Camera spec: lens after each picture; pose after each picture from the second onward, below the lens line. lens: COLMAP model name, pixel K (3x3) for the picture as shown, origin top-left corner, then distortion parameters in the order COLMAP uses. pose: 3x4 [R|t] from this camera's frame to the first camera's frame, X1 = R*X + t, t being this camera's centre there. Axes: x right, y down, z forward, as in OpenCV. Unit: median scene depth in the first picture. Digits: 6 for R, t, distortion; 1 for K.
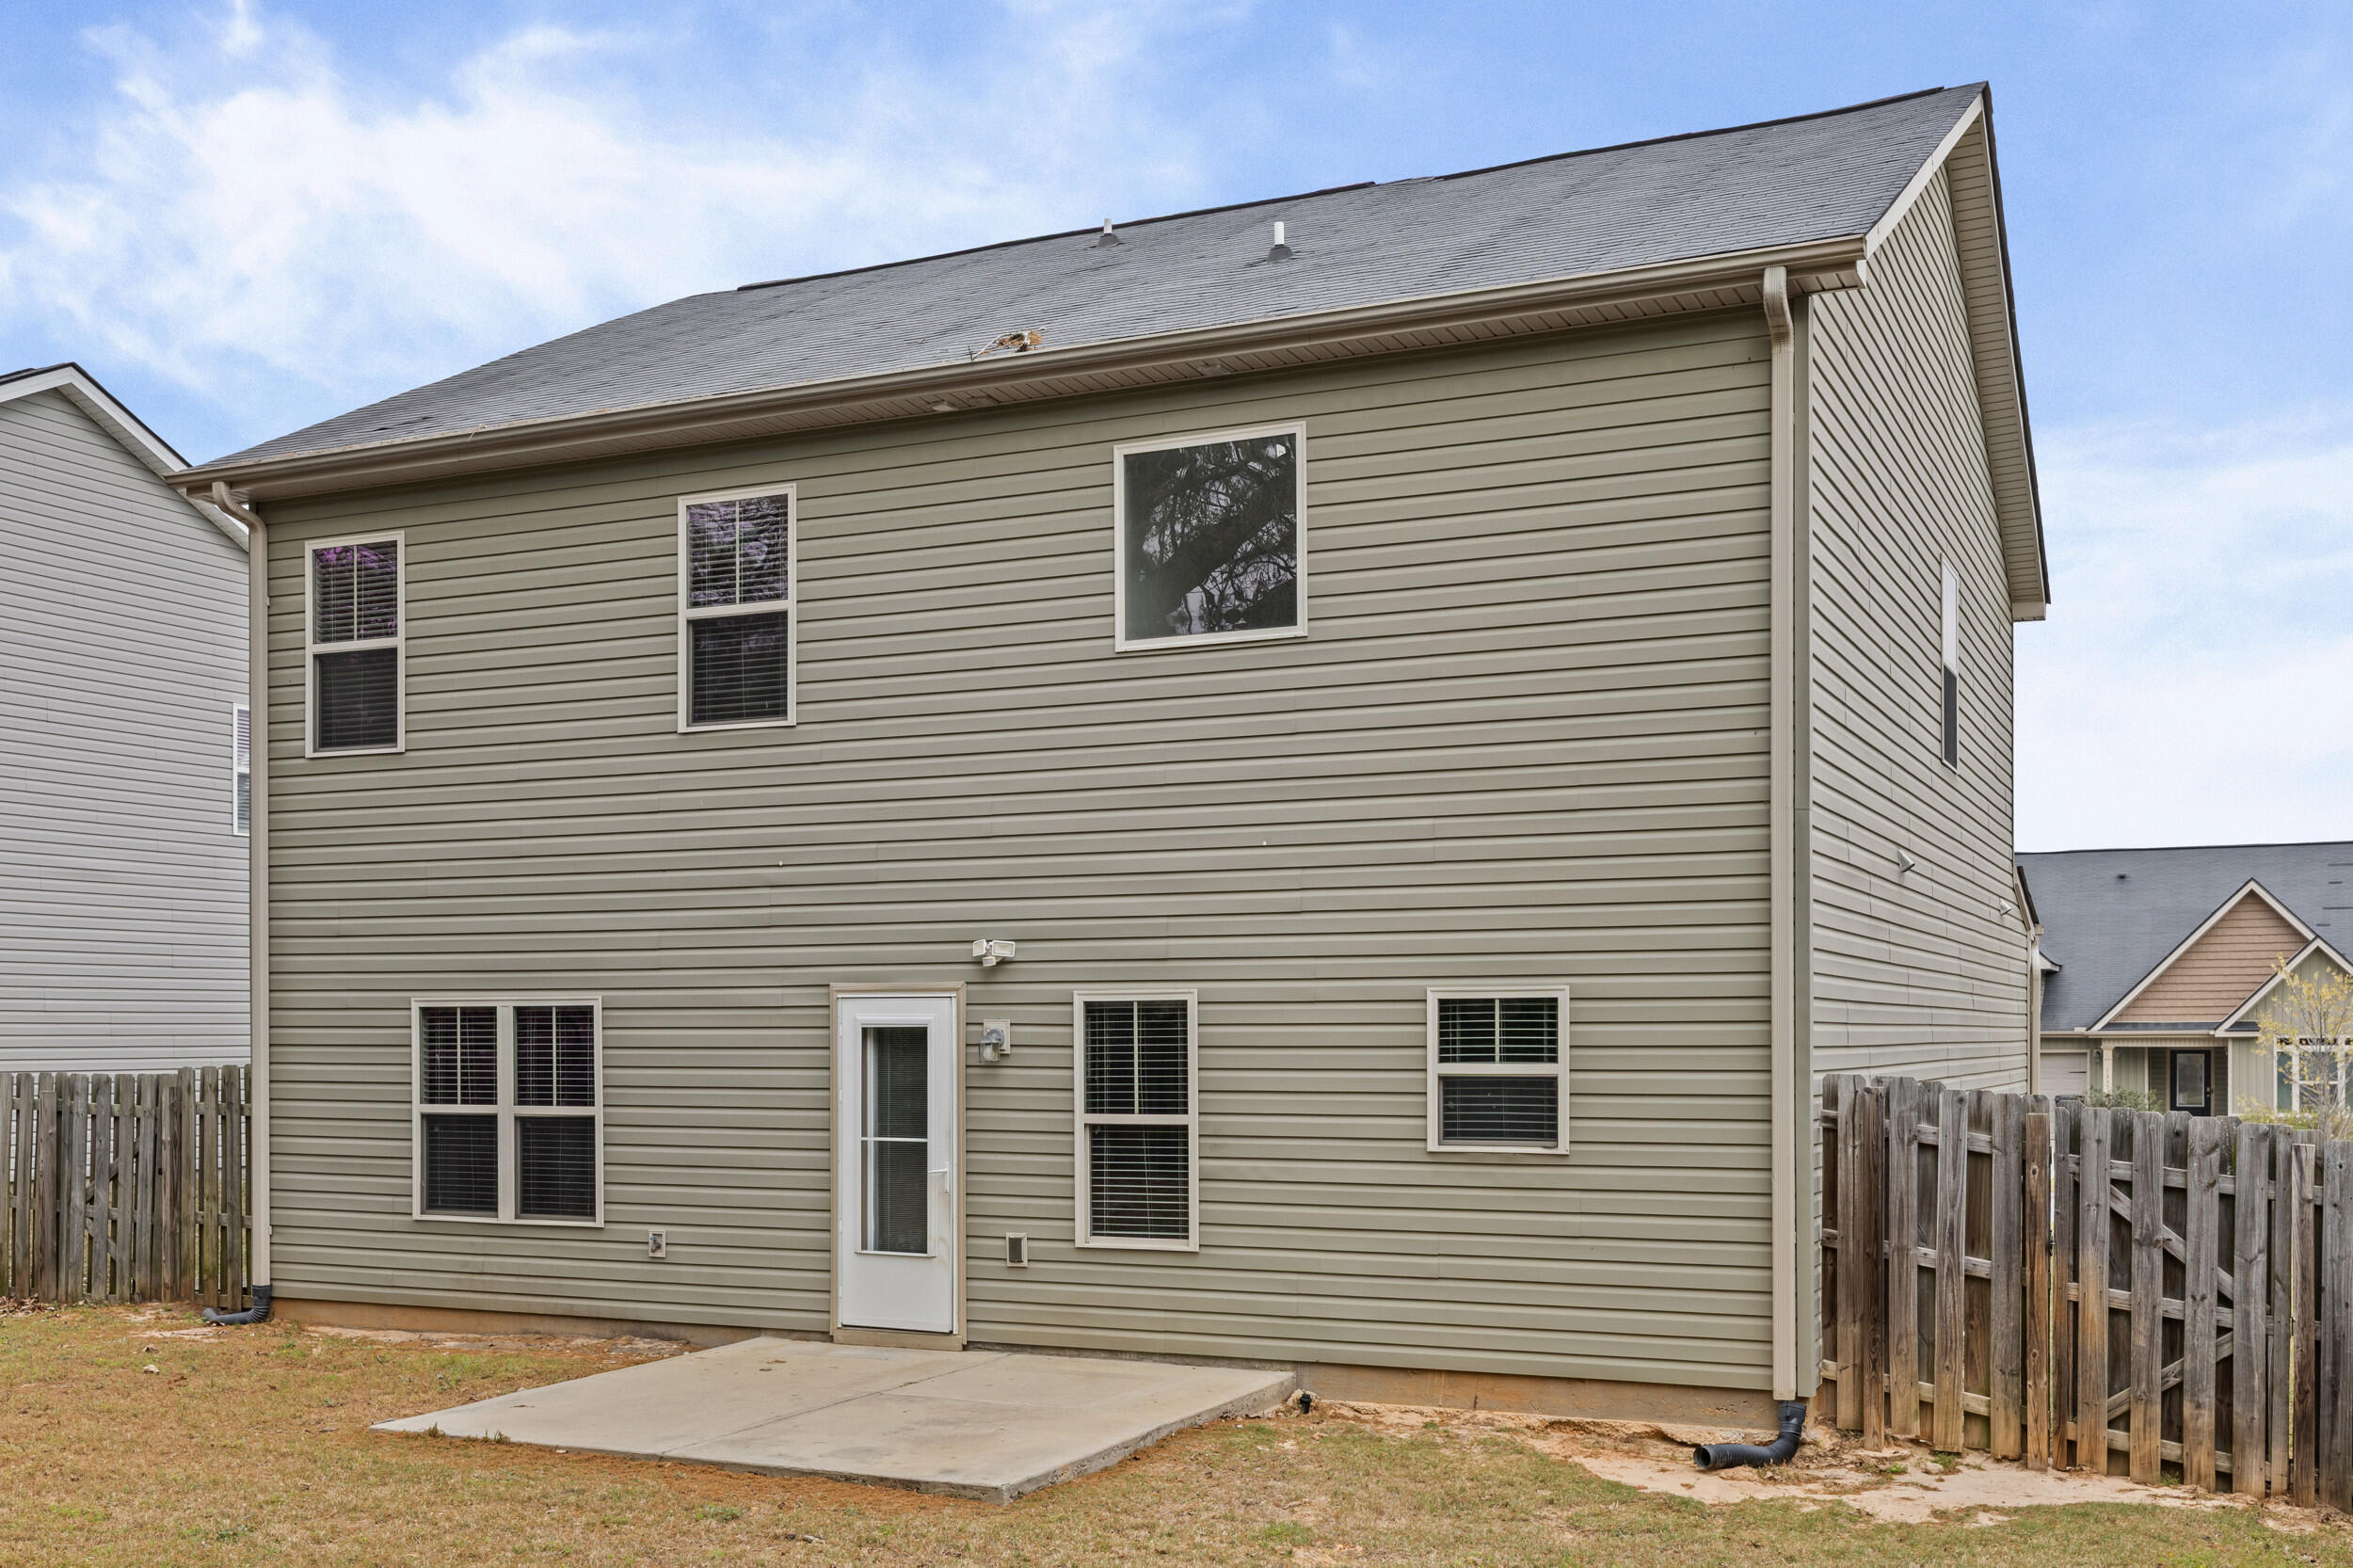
lens RADIAL K [[2353.1, 0, 1134.5], [0, 2353.1, 1053.7], [0, 0, 1]] dist [-0.004753, 0.011205]
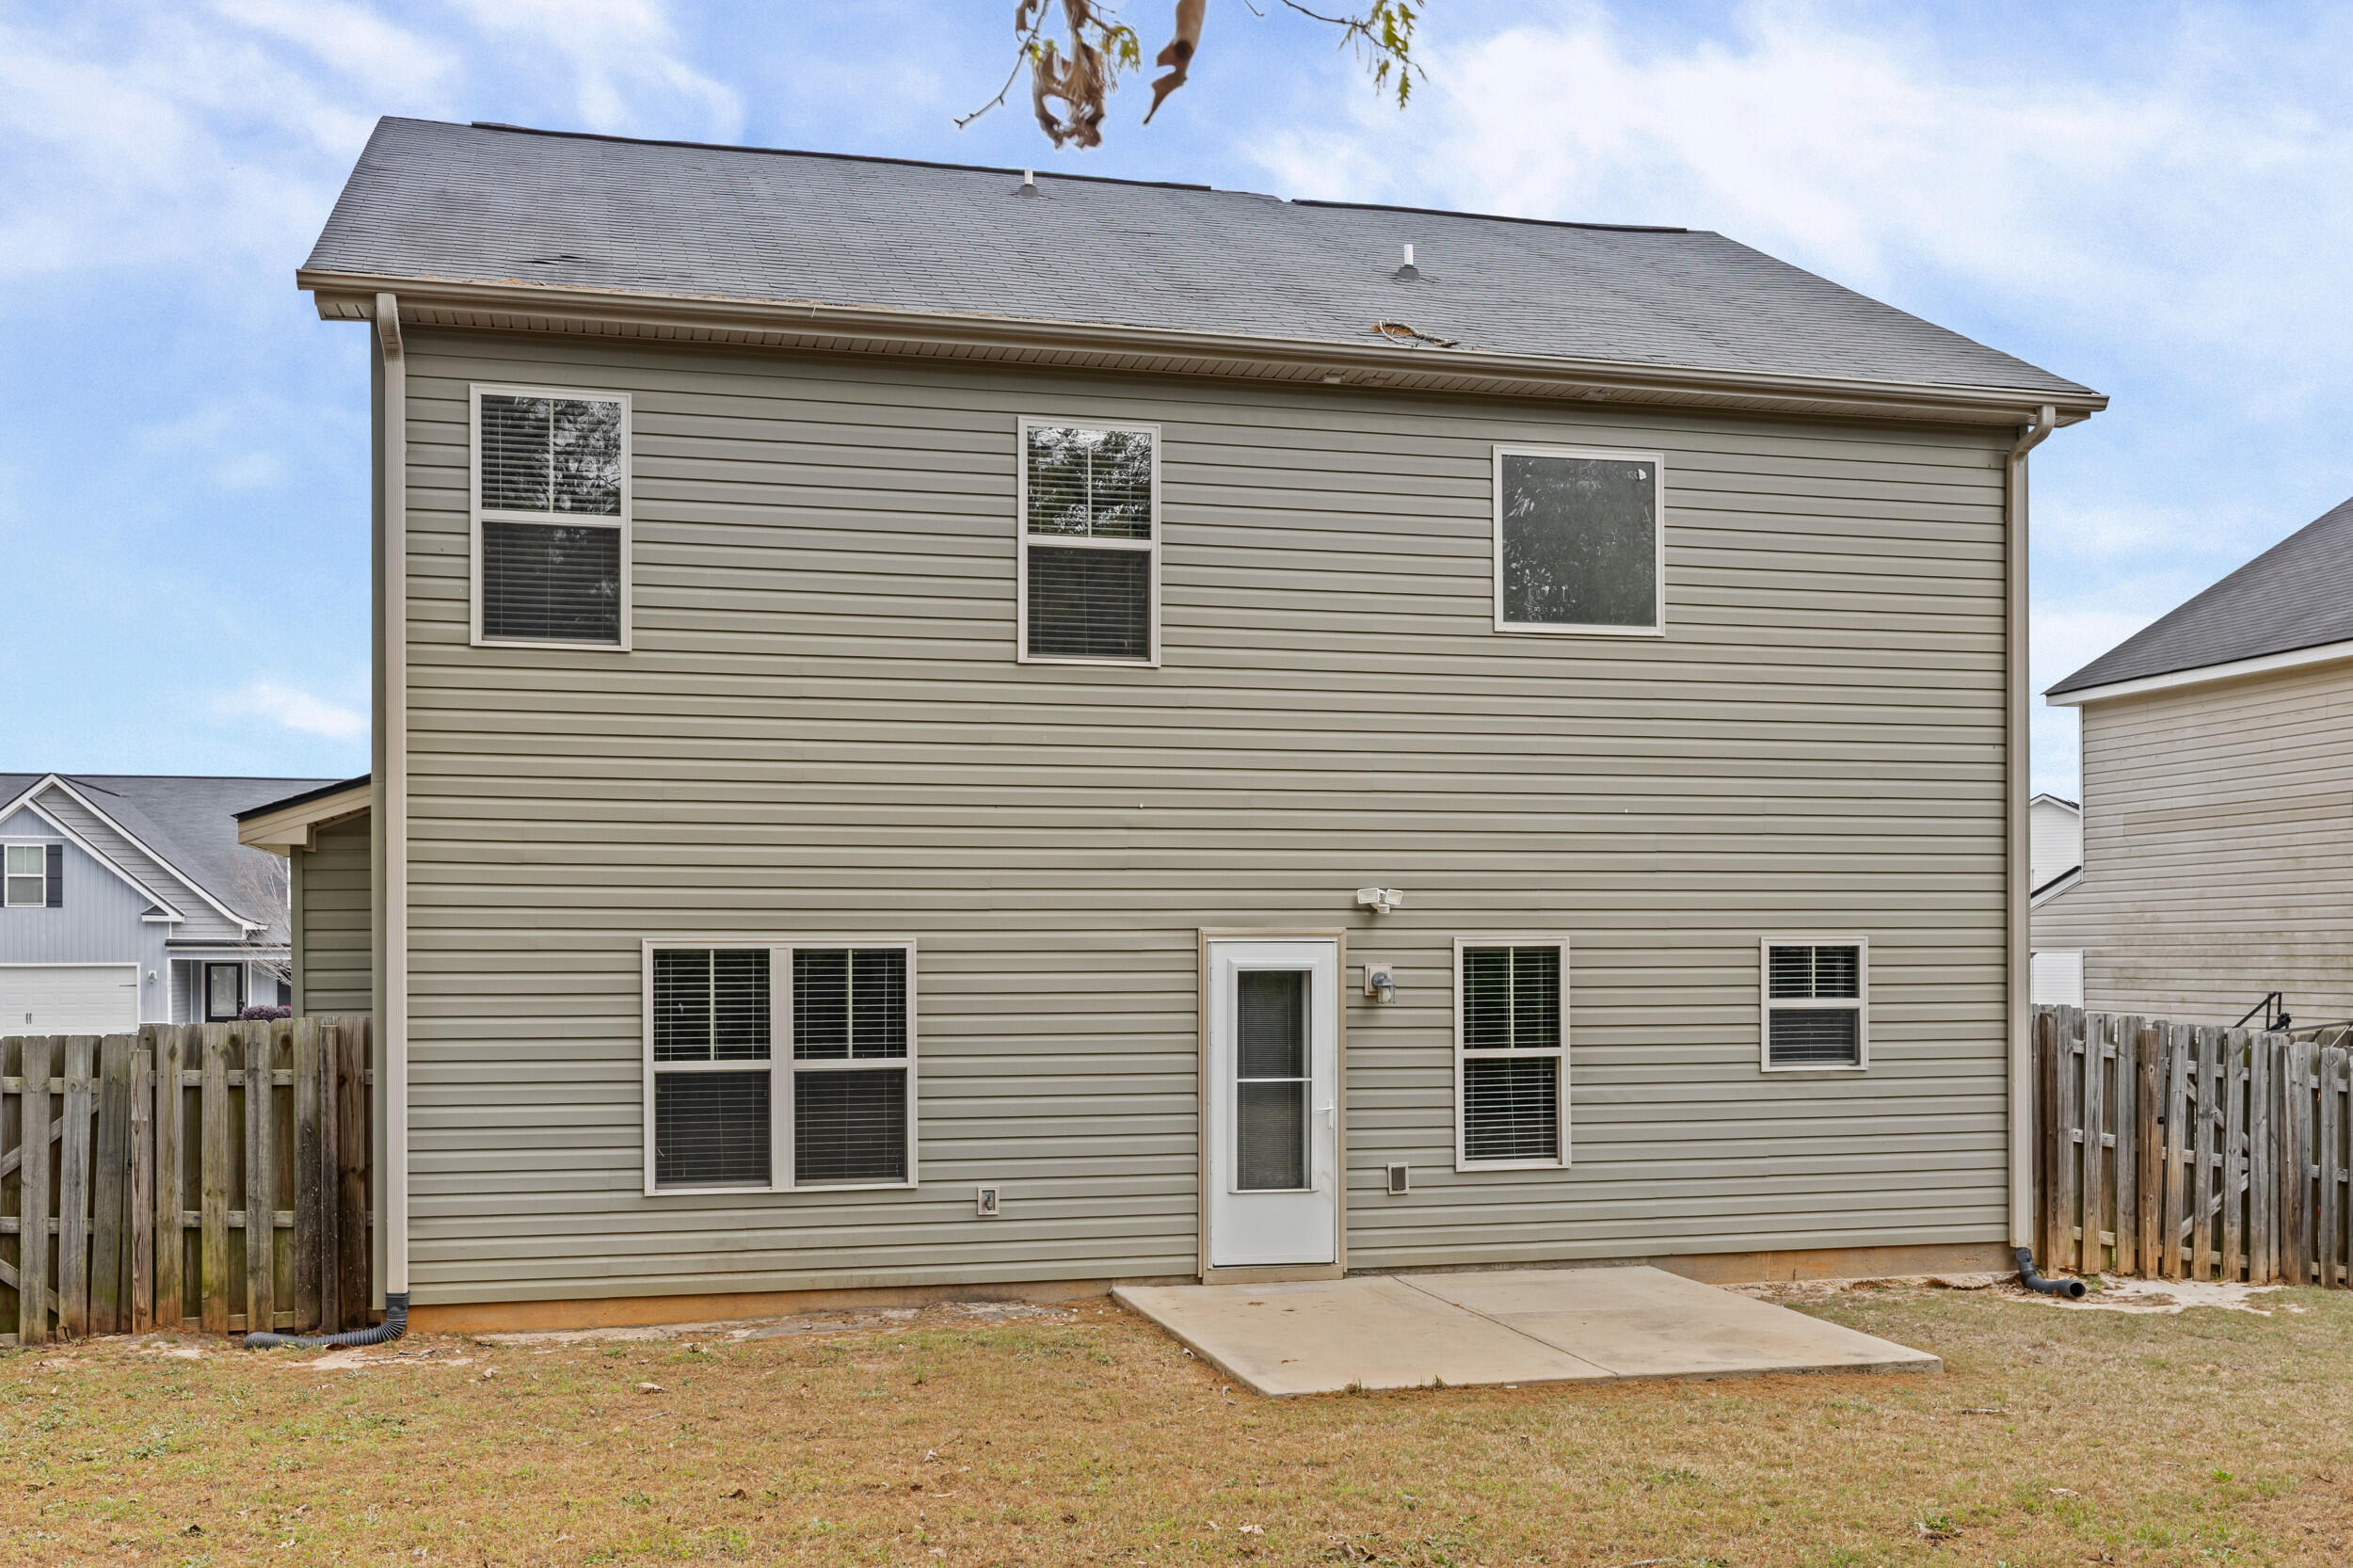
lens RADIAL K [[2454.7, 0, 1178.4], [0, 2454.7, 999.1], [0, 0, 1]] dist [-0.000719, 0.001457]
pose [[0.752732, -0.007610, 0.658283, -0.865344], [0.011251, 0.999936, -0.001306, 0.002134], [-0.658231, 0.008389, 0.752769, 0.226013]]
